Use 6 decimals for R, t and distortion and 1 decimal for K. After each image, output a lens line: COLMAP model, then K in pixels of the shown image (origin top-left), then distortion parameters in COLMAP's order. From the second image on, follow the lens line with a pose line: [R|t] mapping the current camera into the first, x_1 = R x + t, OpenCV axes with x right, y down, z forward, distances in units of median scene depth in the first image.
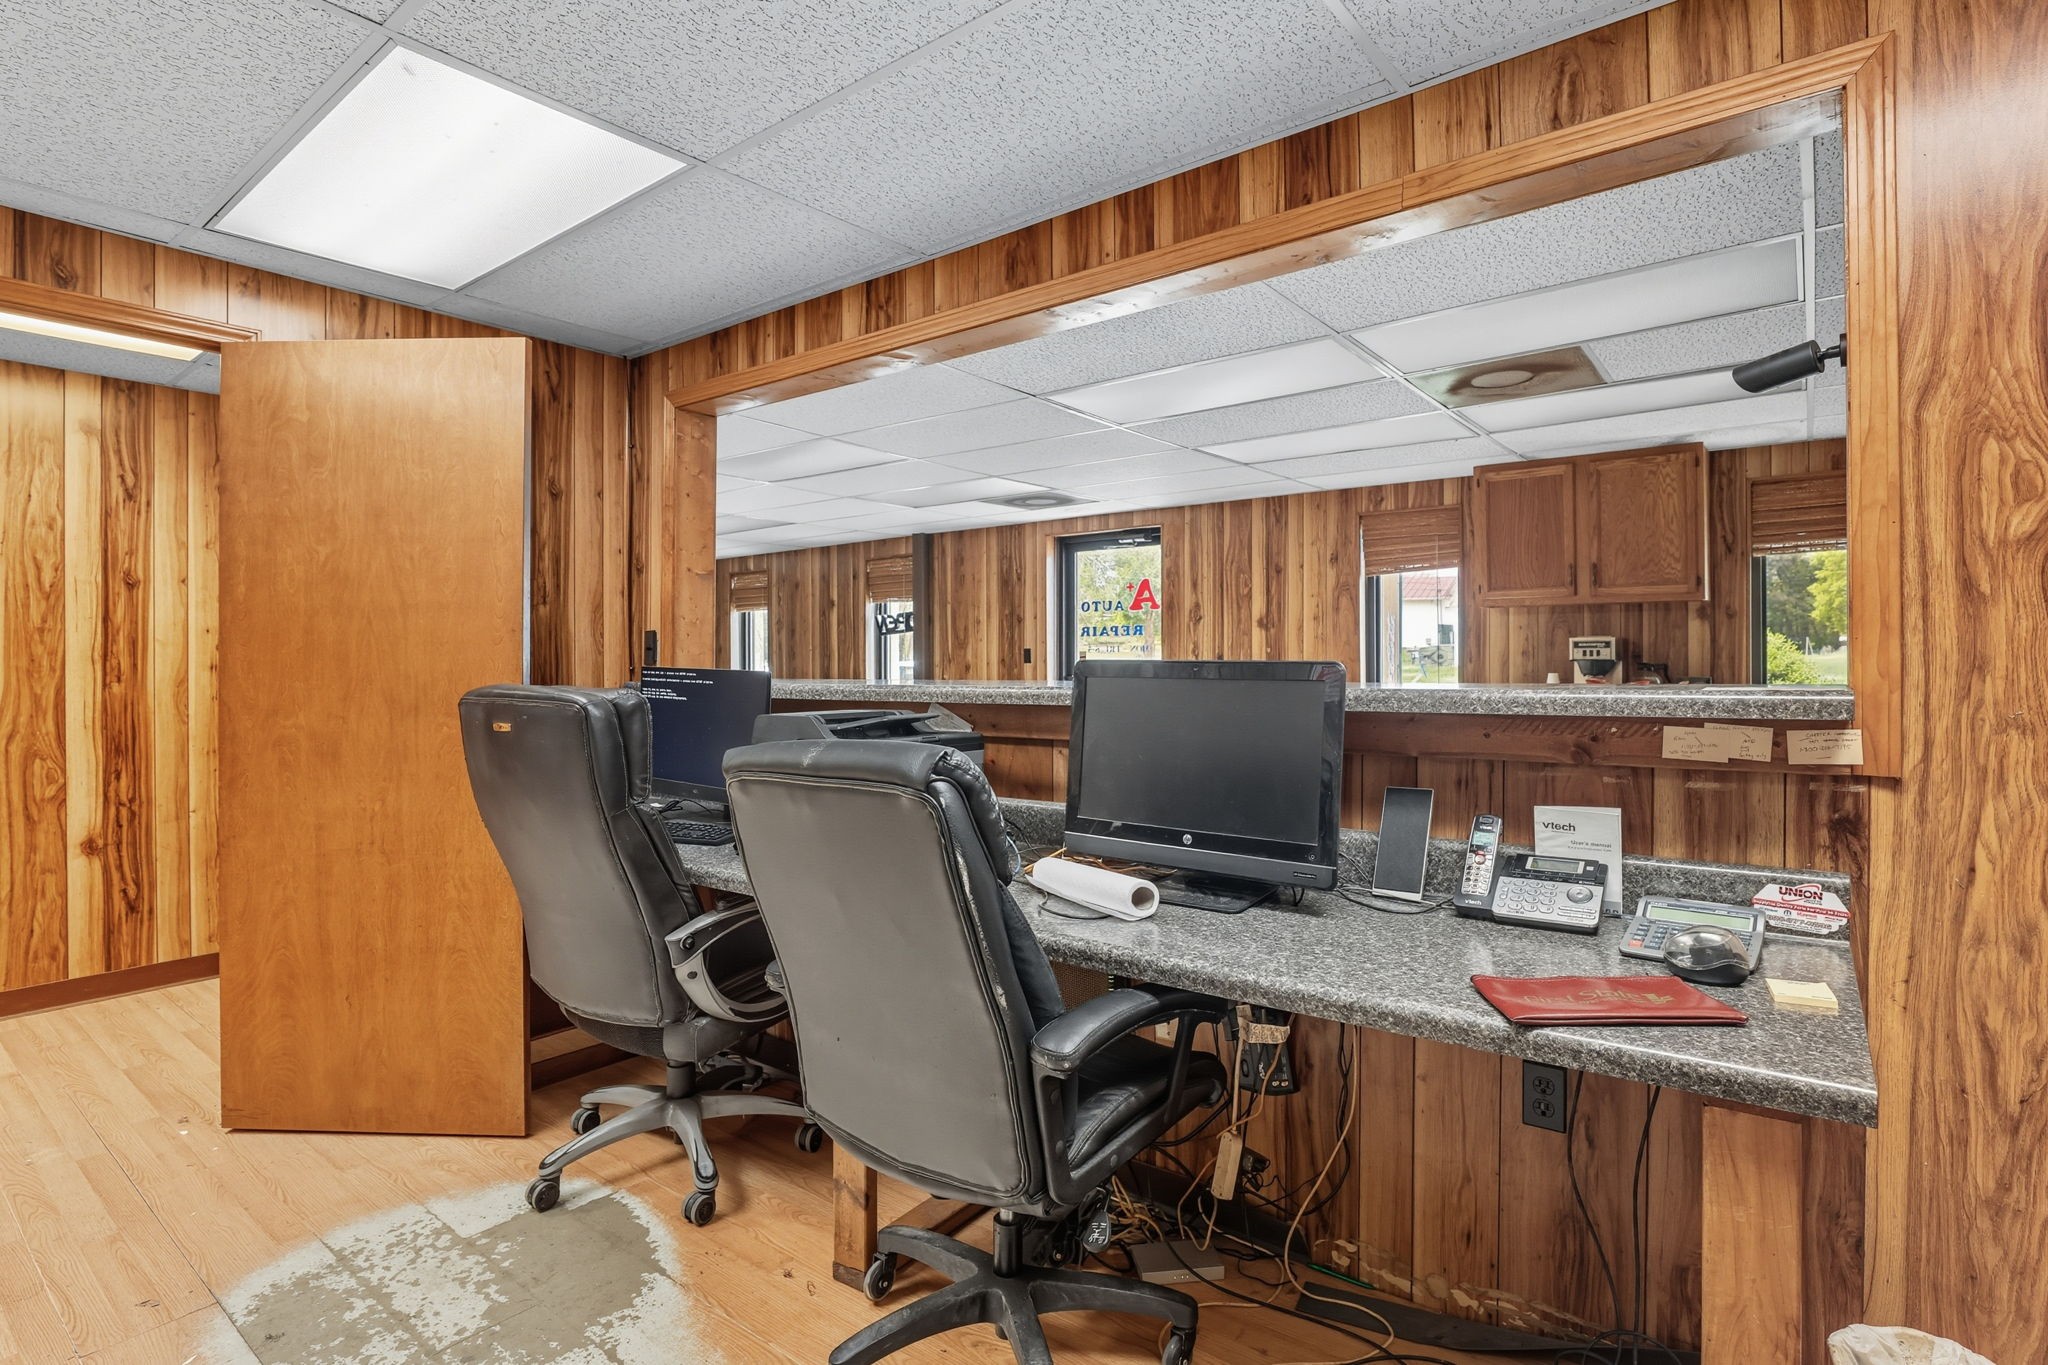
lens RADIAL K [[1030.5, 0, 1021.4], [0, 1030.5, 665.1], [0, 0, 1]] dist [-0.038541, 0.011915]
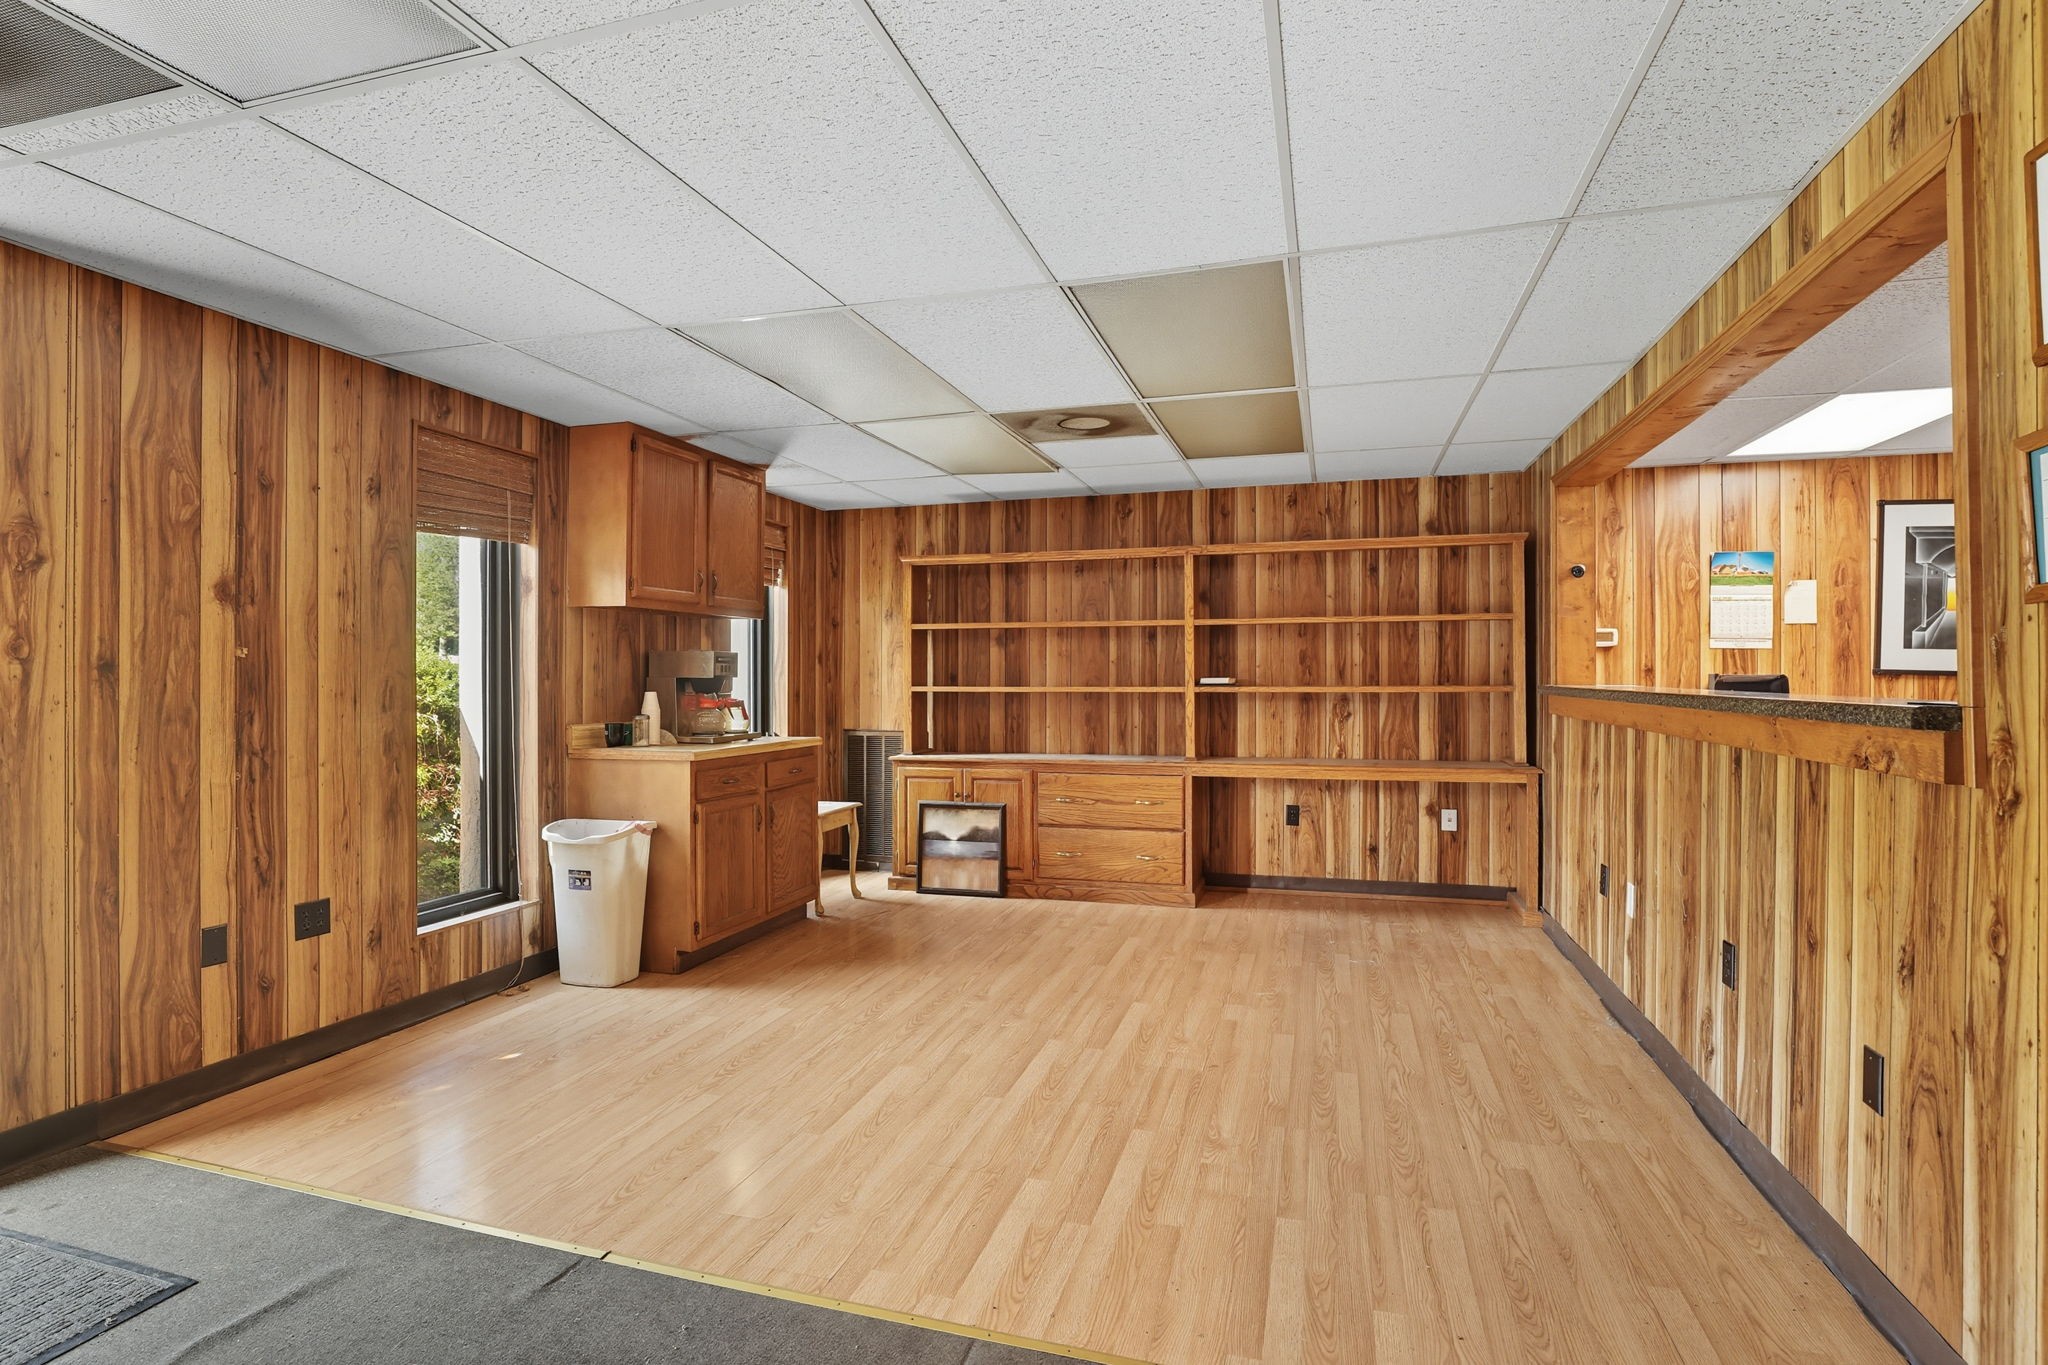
lens RADIAL K [[1013.0, 0, 1029.1], [0, 1013.0, 678.3], [0, 0, 1]] dist [-0.042992, 0.015119]
pose [[-0.371820, 0.002744, 0.928301, -0.317796], [0.005017, 0.999987, -0.000946, -0.000681], [-0.928291, 0.004306, -0.371828, 0.880491]]
